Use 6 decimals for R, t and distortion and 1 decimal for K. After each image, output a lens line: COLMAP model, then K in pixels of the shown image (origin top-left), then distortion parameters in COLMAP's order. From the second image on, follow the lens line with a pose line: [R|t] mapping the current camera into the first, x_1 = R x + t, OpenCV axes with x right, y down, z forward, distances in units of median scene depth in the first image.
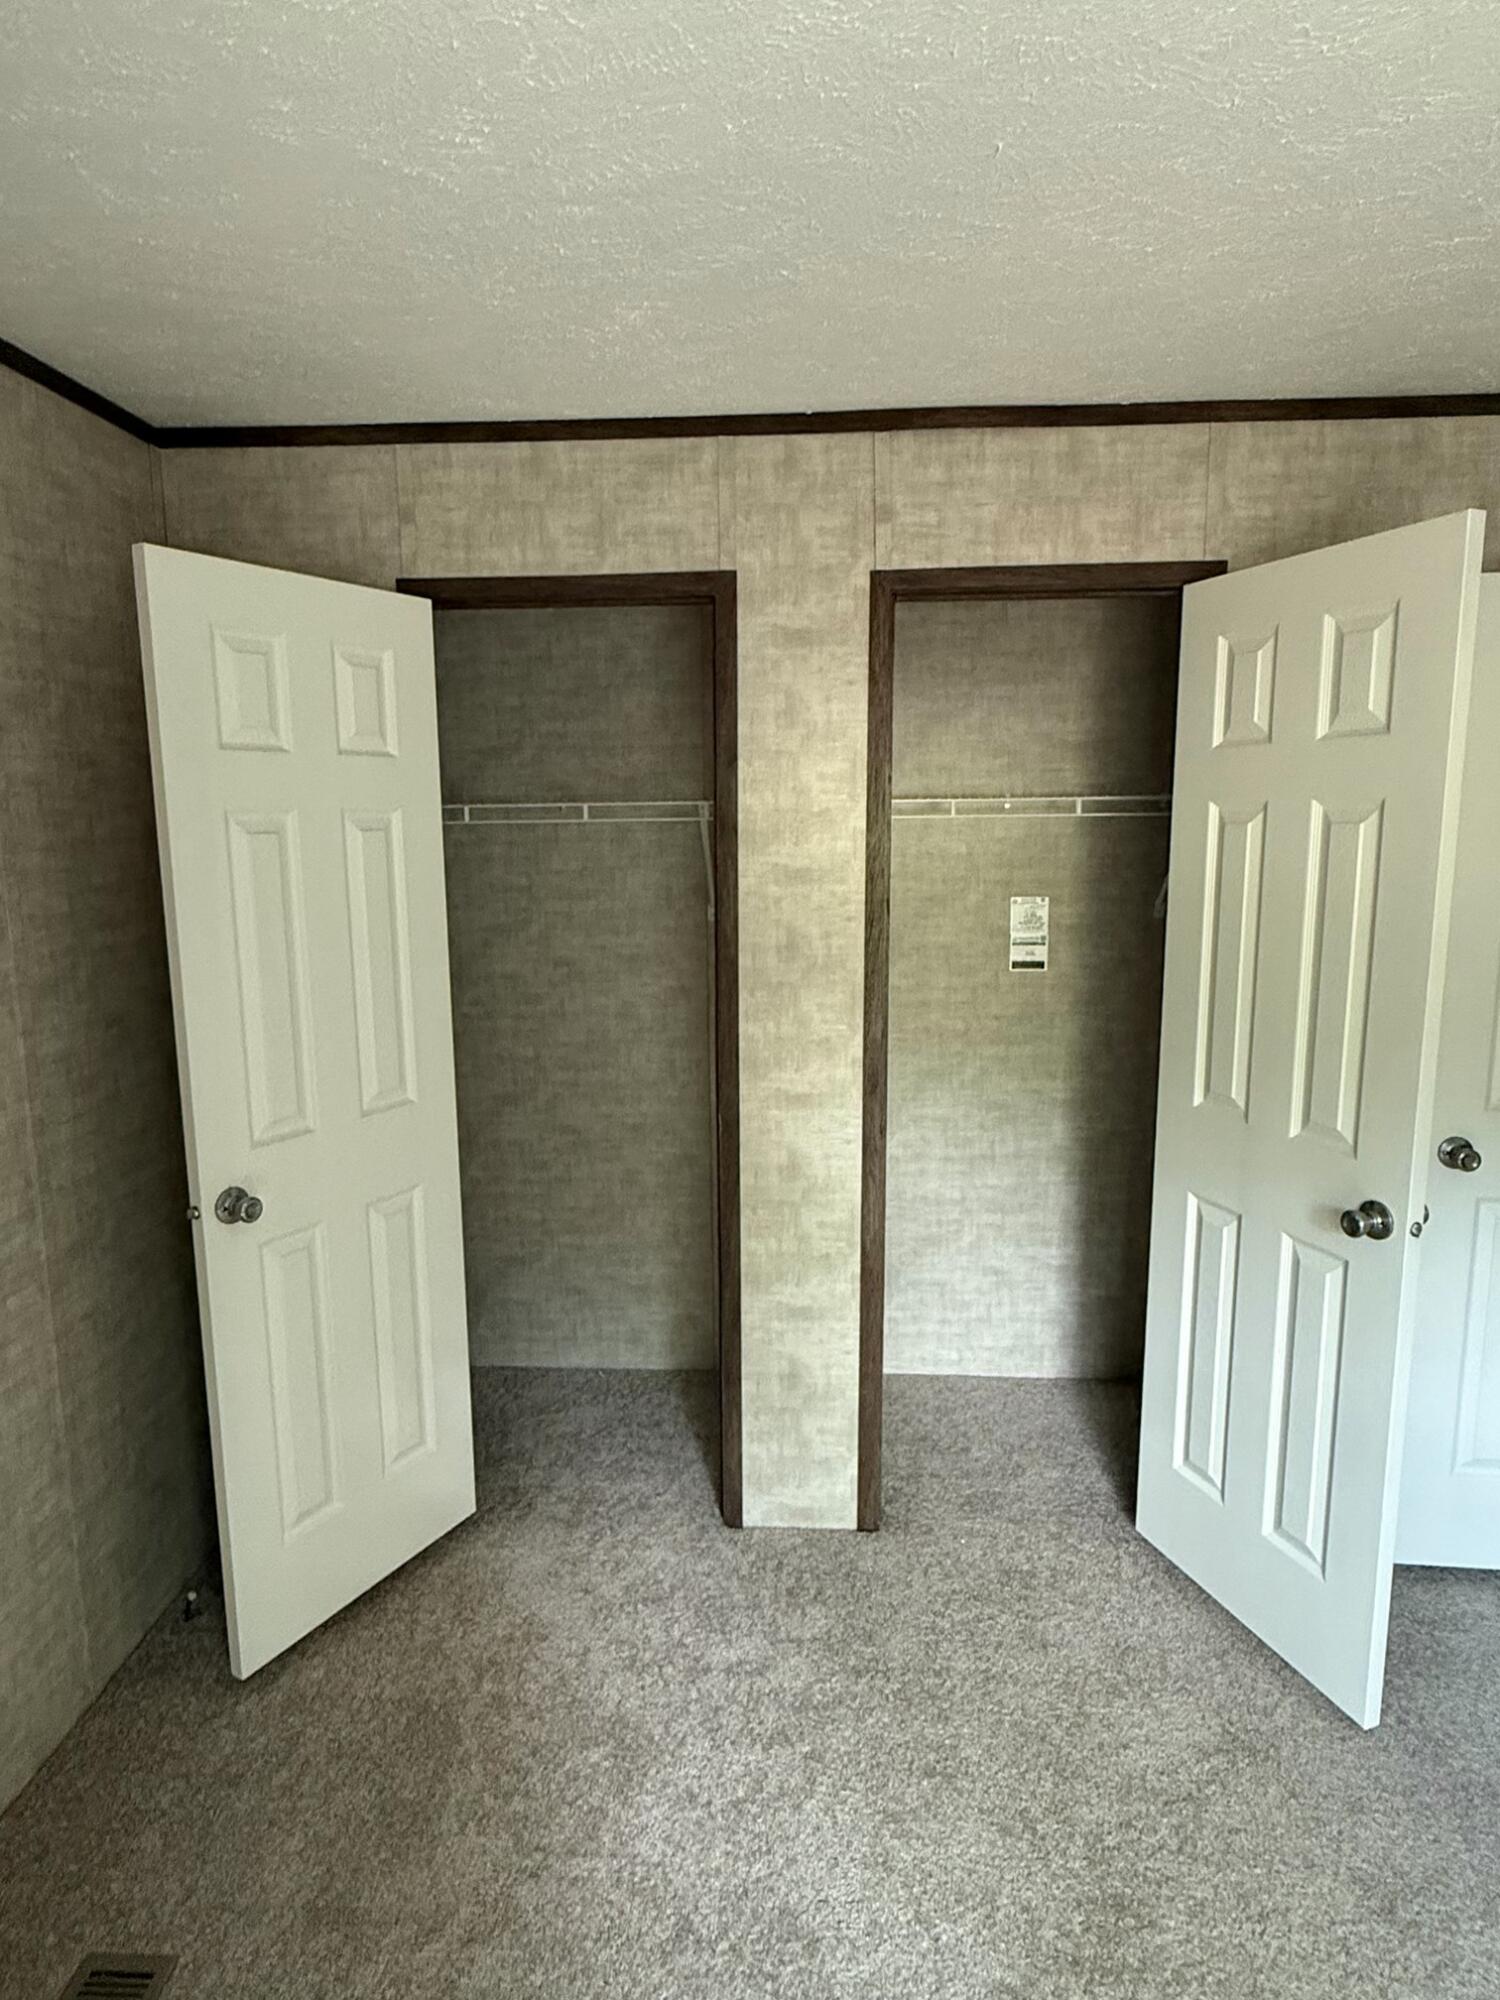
lens RADIAL K [[1160.3, 0, 749.9], [0, 1160.3, 987.0], [0, 0, 1]] dist [0.000328, -0.000734]
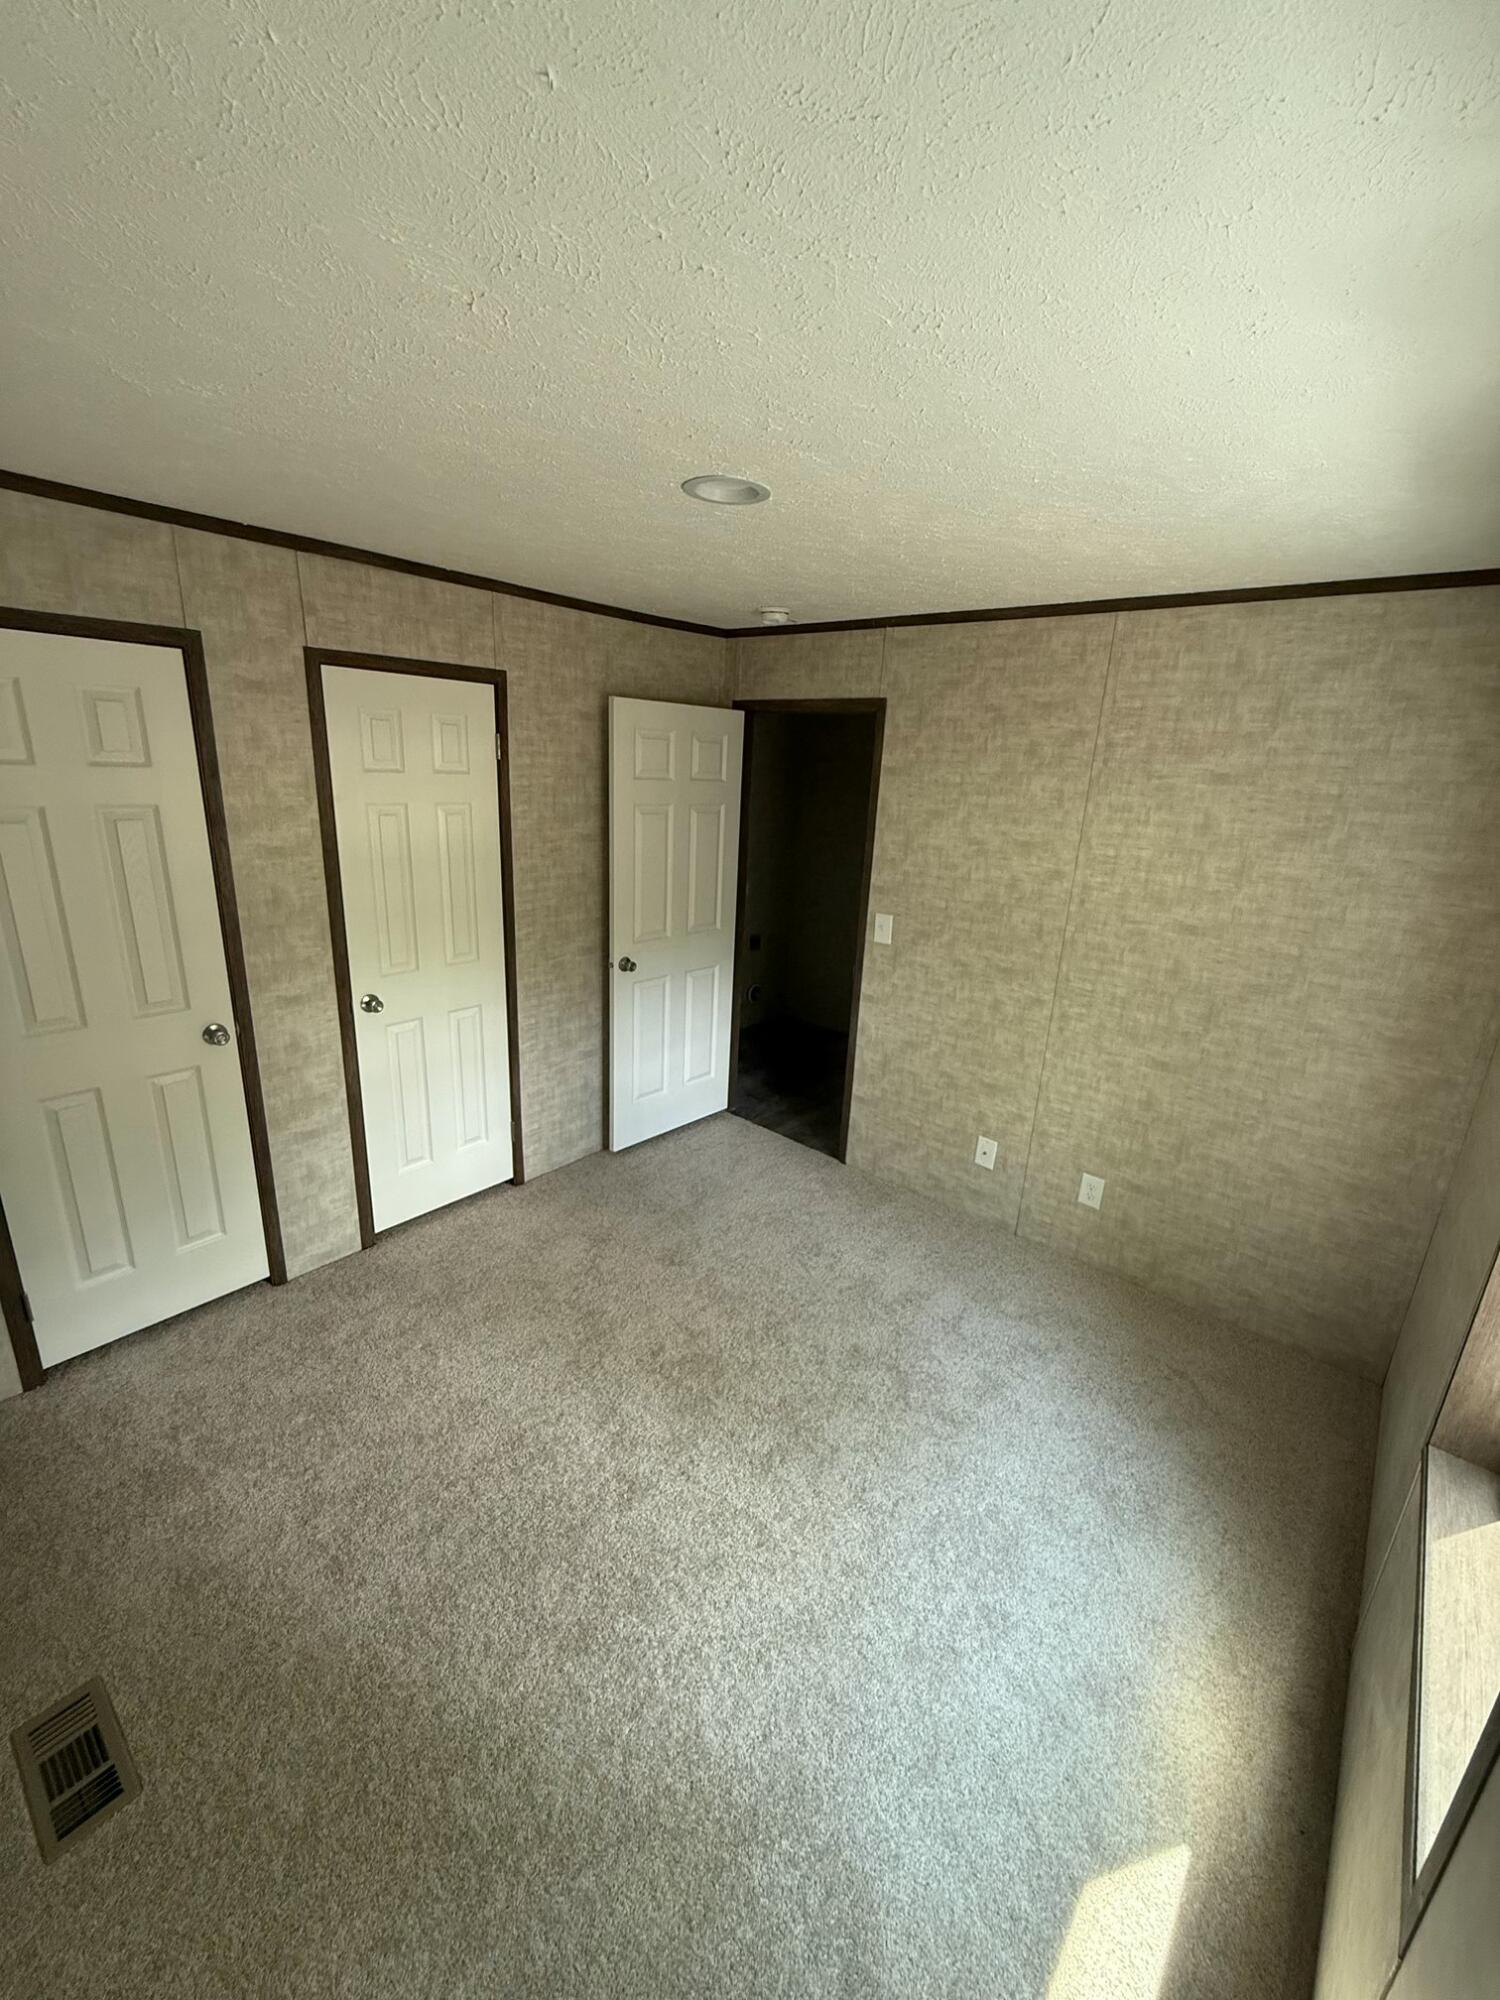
lens RADIAL K [[804.9, 0, 752.9], [0, 804.9, 1000.6], [0, 0, 1]] dist [0.000714, 0.000040]
pose [[0.597023, -0.196817, 0.777706, -0.450563], [0.070748, 0.978577, 0.193341, -0.068666], [-0.799099, -0.060408, 0.598157, -0.120757]]
